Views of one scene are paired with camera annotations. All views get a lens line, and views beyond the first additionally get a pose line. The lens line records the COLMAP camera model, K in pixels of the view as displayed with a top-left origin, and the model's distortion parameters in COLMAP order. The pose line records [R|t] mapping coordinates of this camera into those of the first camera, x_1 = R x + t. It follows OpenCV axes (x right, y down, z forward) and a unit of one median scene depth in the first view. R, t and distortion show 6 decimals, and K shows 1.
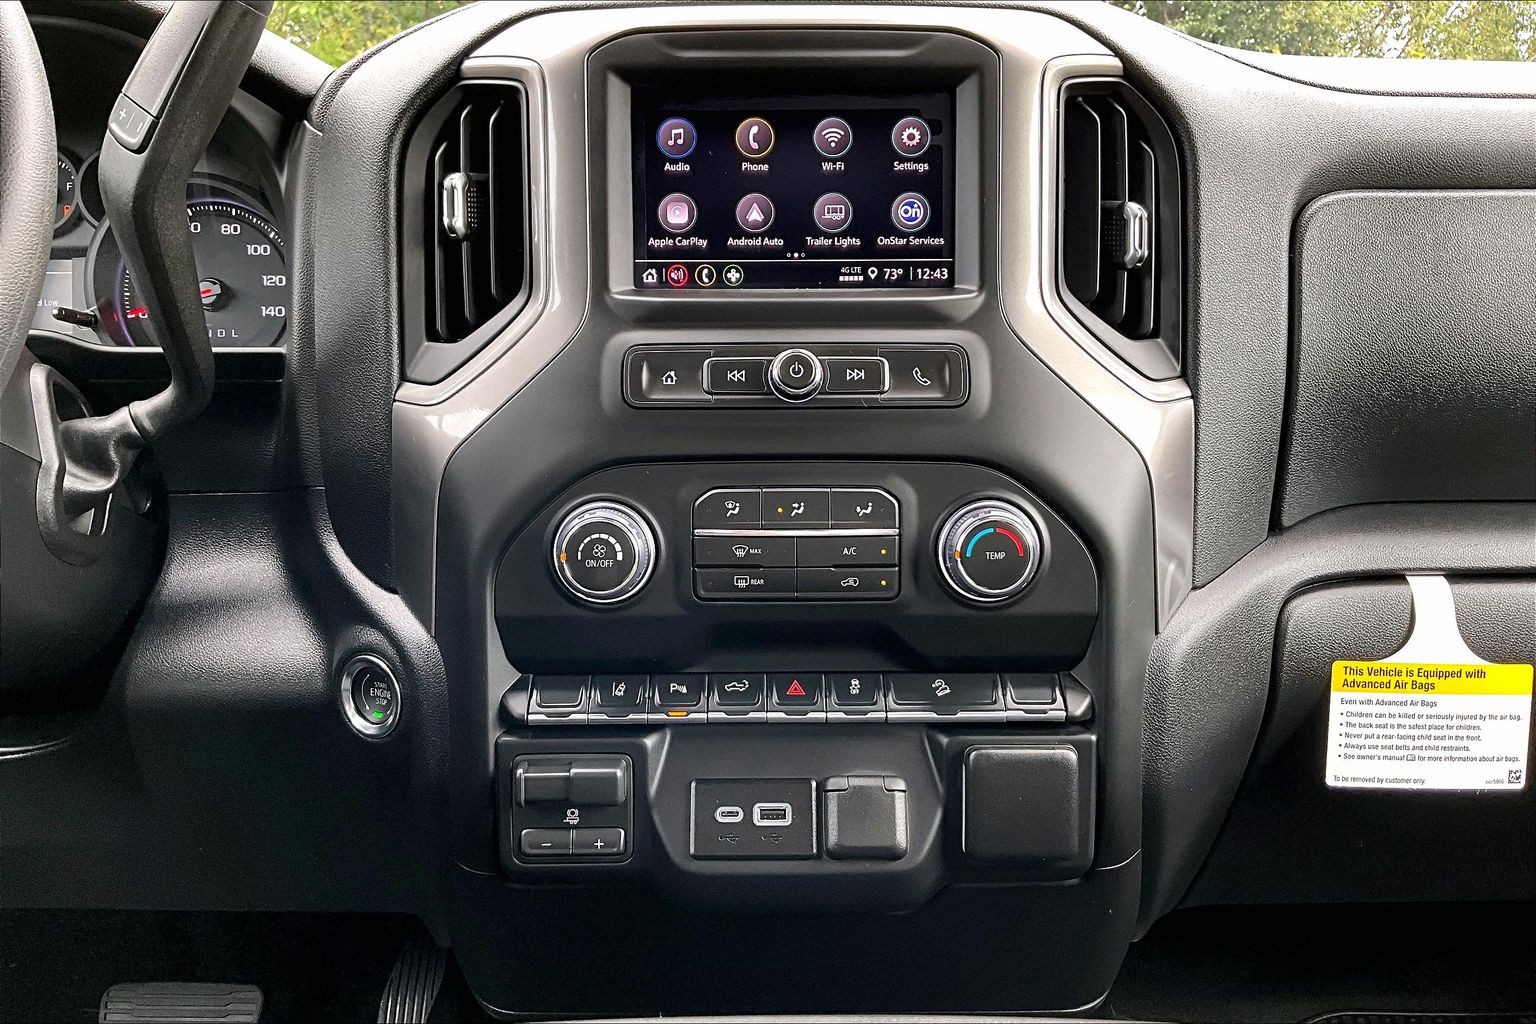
lens RADIAL K [[1277.0, 0, 768.0], [0, 1277.0, 512.0], [0, 0, 1]] dist [0.110797, -0.222162]
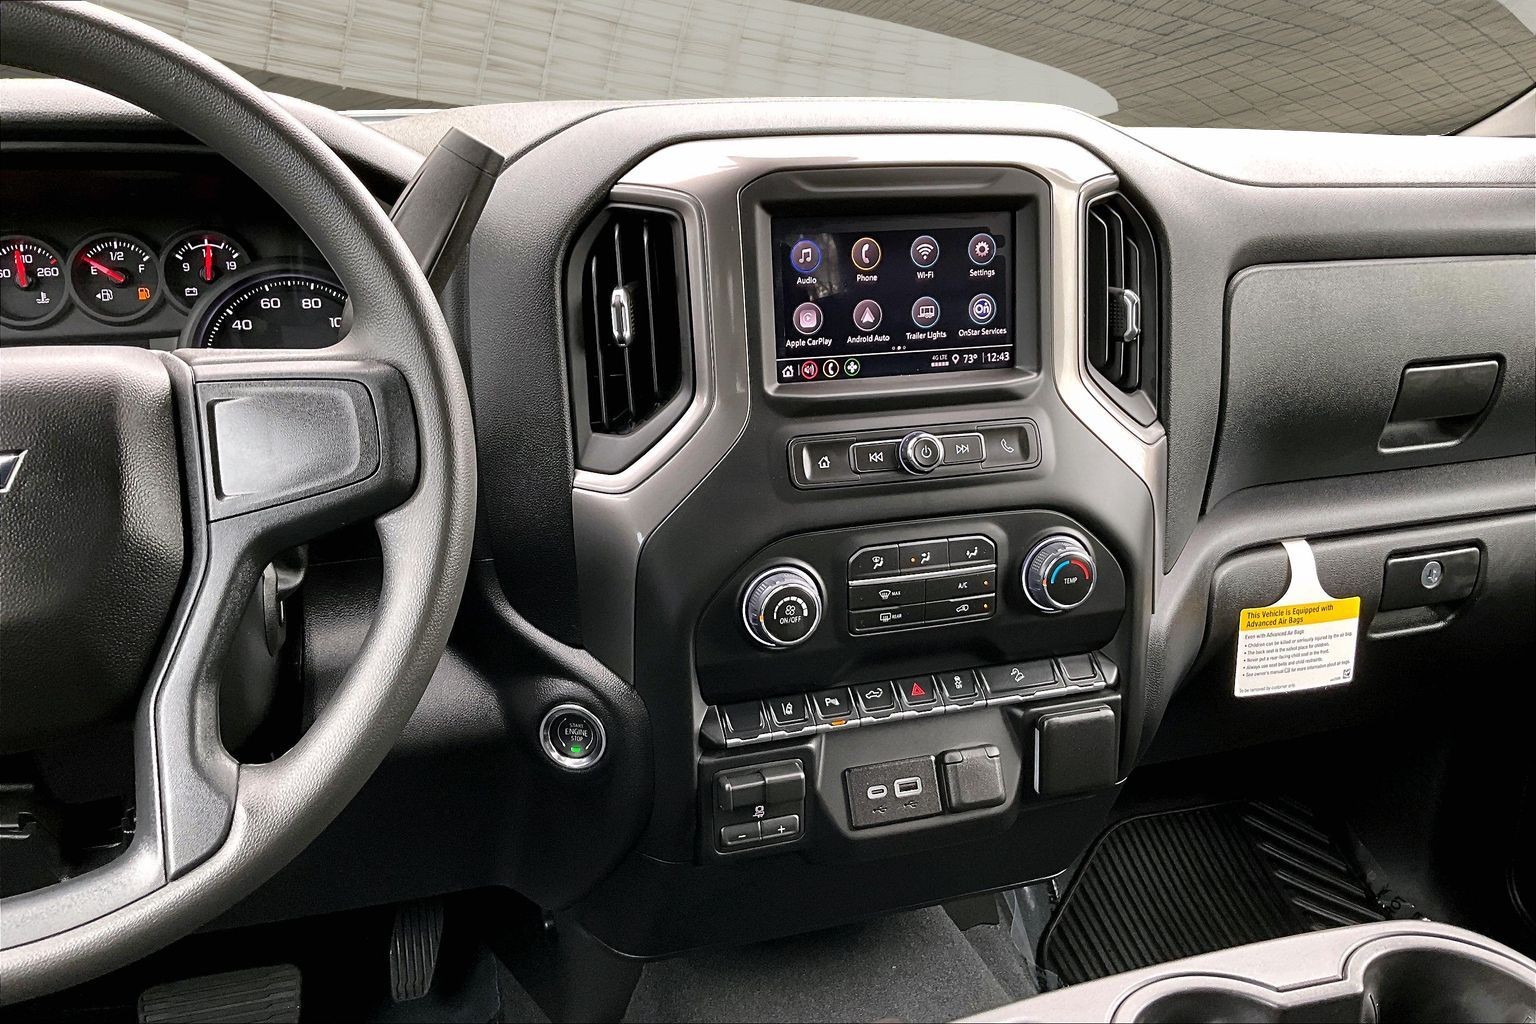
lens RADIAL K [[1277.0, 0, 768.0], [0, 1277.0, 512.0], [0, 0, 1]] dist [0.110797, -0.222162]
pose [[0.950777, -0.089625, 0.296632, -0.478857], [0.046607, 0.987731, 0.149049, -0.234123], [-0.306352, -0.127887, 0.943289, -0.146125]]
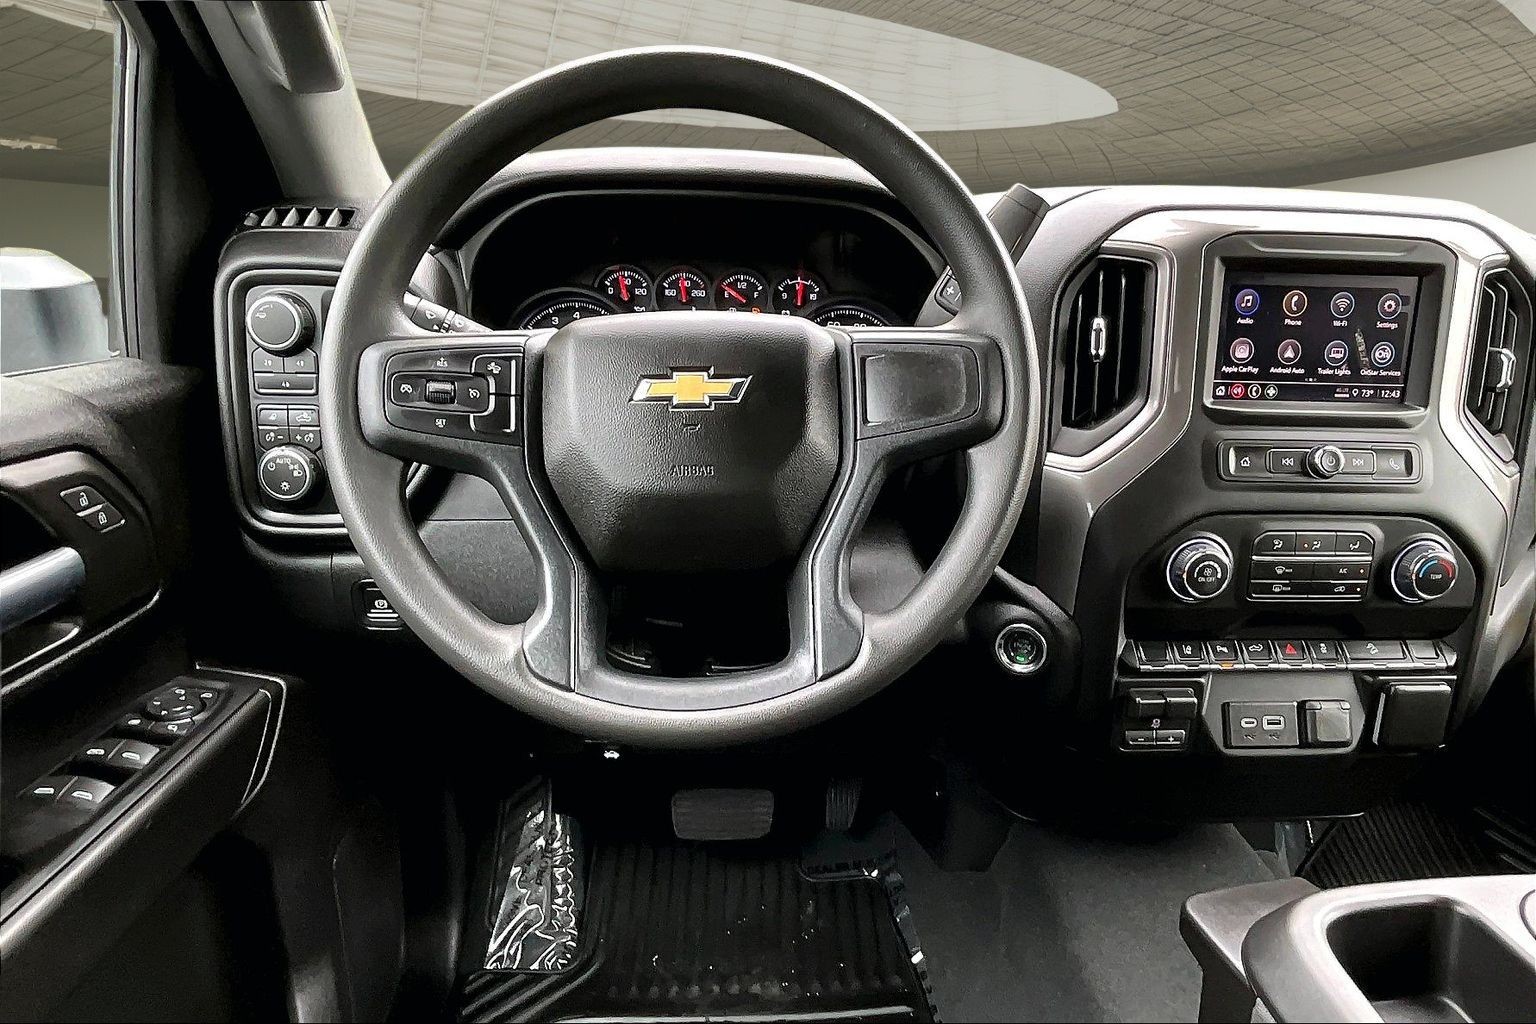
lens RADIAL K [[898.0, 0, 811.1], [0, 898.0, 564.2], [0, 0, 1]] dist [-0.022775, 0.017593]
pose [[0.997583, 0.009455, 0.068833, -0.663671], [-0.020763, 0.985993, 0.165491, -0.145745], [-0.066304, -0.166520, 0.983806, -0.075138]]
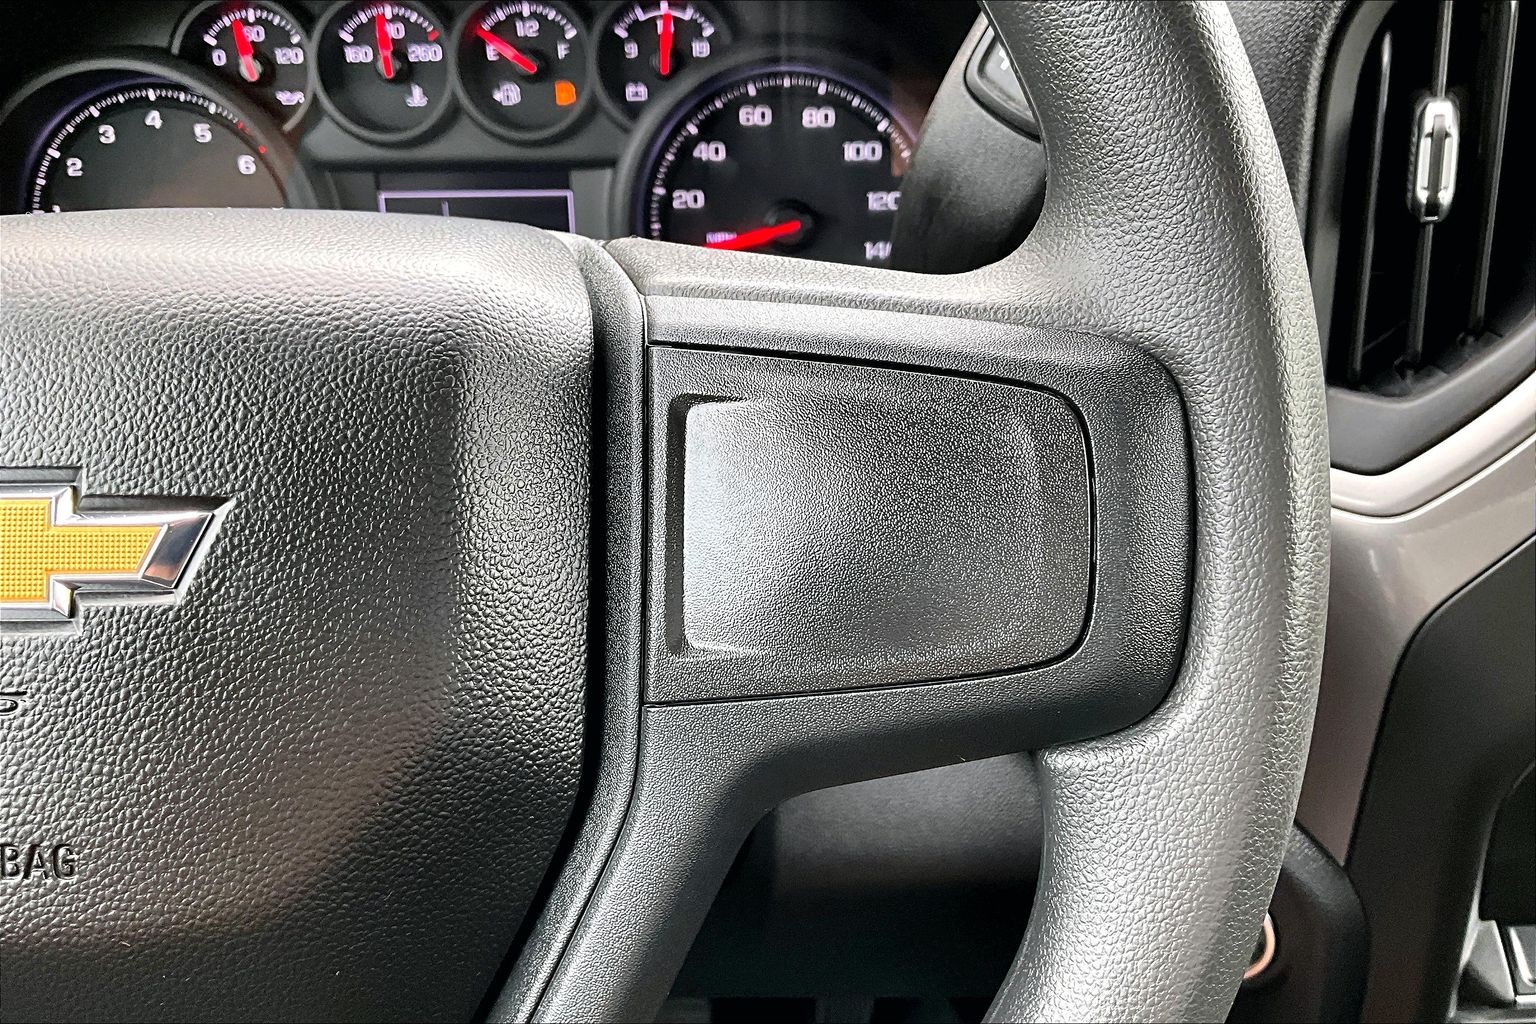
lens RADIAL K [[1293.6, 0, 768.0], [0, 1293.6, 512.0], [0, 0, 1]] dist [0.126401, -0.277381]
pose [[0.999882, -0.012867, -0.008411, -0.537005], [0.014659, 0.962811, 0.269777, -0.252775], [0.004627, -0.269869, 0.962886, 0.416237]]
